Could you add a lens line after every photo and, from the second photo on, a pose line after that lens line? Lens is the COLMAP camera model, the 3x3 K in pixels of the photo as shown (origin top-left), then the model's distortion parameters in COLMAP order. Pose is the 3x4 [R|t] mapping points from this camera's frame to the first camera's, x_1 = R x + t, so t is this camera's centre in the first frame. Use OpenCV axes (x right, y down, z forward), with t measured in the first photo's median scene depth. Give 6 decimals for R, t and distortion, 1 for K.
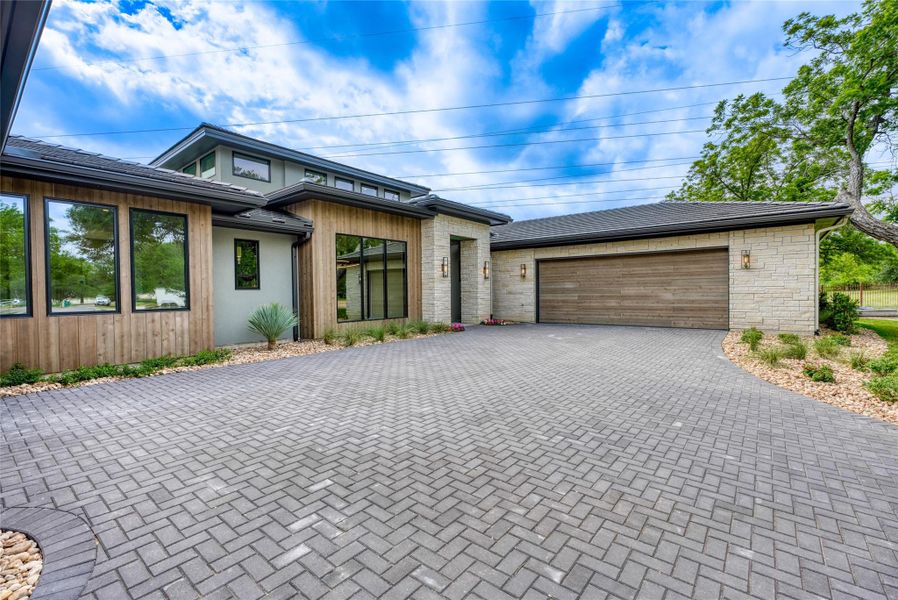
lens RADIAL K [[397.4, 0, 449.0], [0, 397.4, 300.0], [0, 0, 1]] dist [-0.001239, 0.000473]
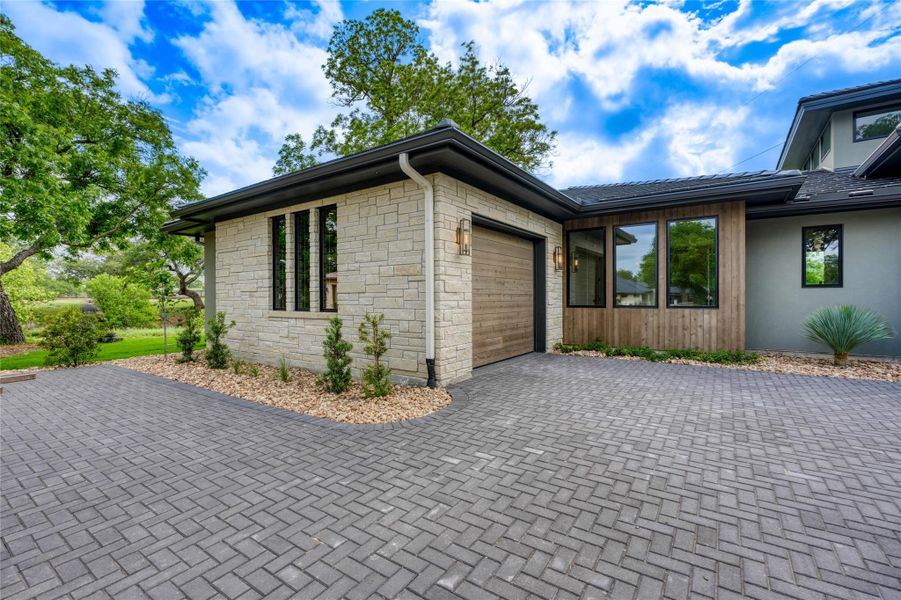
lens RADIAL K [[398.8, 0, 450.5], [0, 398.8, 300.0], [0, 0, 1]] dist [-0.001239, 0.000473]
pose [[0.079921, 0.020579, -0.996589, 0.380812], [-0.016251, 0.999681, 0.019339, -0.005969], [0.996669, 0.014650, 0.080230, 0.283895]]
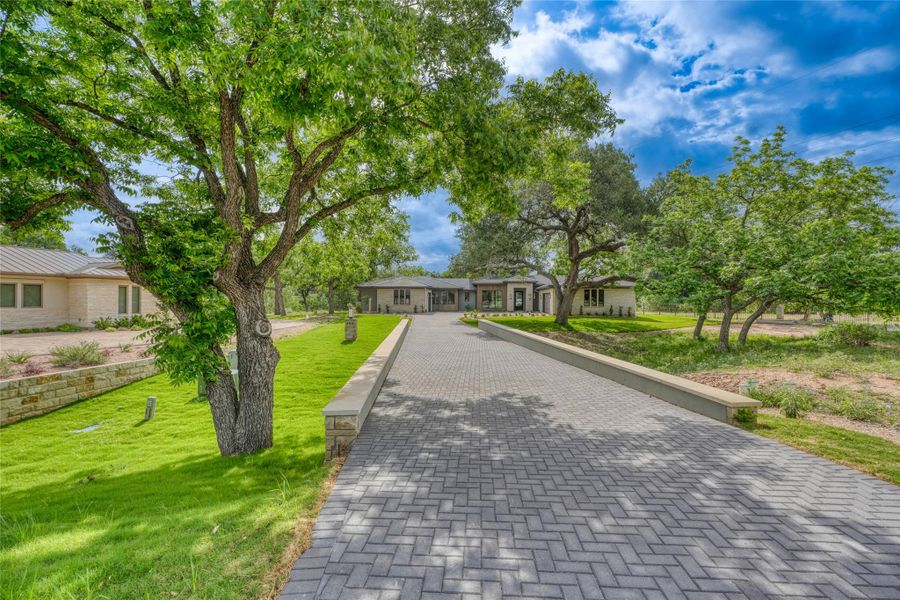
lens RADIAL K [[401.2, 0, 450.6], [0, 401.2, 298.7], [0, 0, 1]] dist [-0.000170, 0.000649]
pose [[0.579563, 0.000941, -0.814927, 6.356277], [-0.027838, 0.999439, -0.018644, 0.068984], [0.814452, 0.033491, 0.579264, -3.976541]]
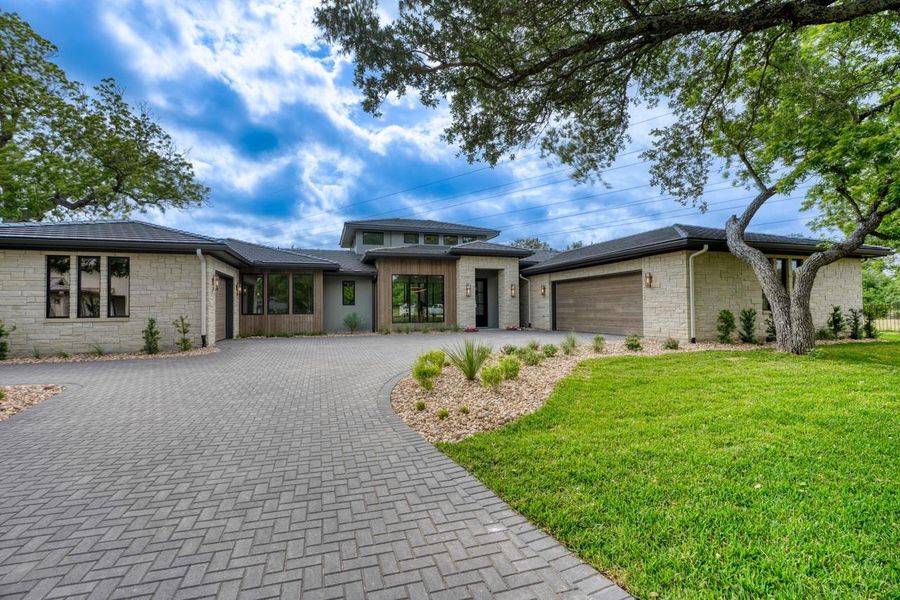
lens RADIAL K [[408.2, 0, 449.0], [0, 408.2, 304.9], [0, 0, 1]] dist [-0.002589, -0.000271]
pose [[0.836898, -0.003286, -0.547349, 1.707907], [-0.010864, 0.999685, -0.022612, 0.021013], [0.547251, 0.024871, 0.836599, -0.765065]]
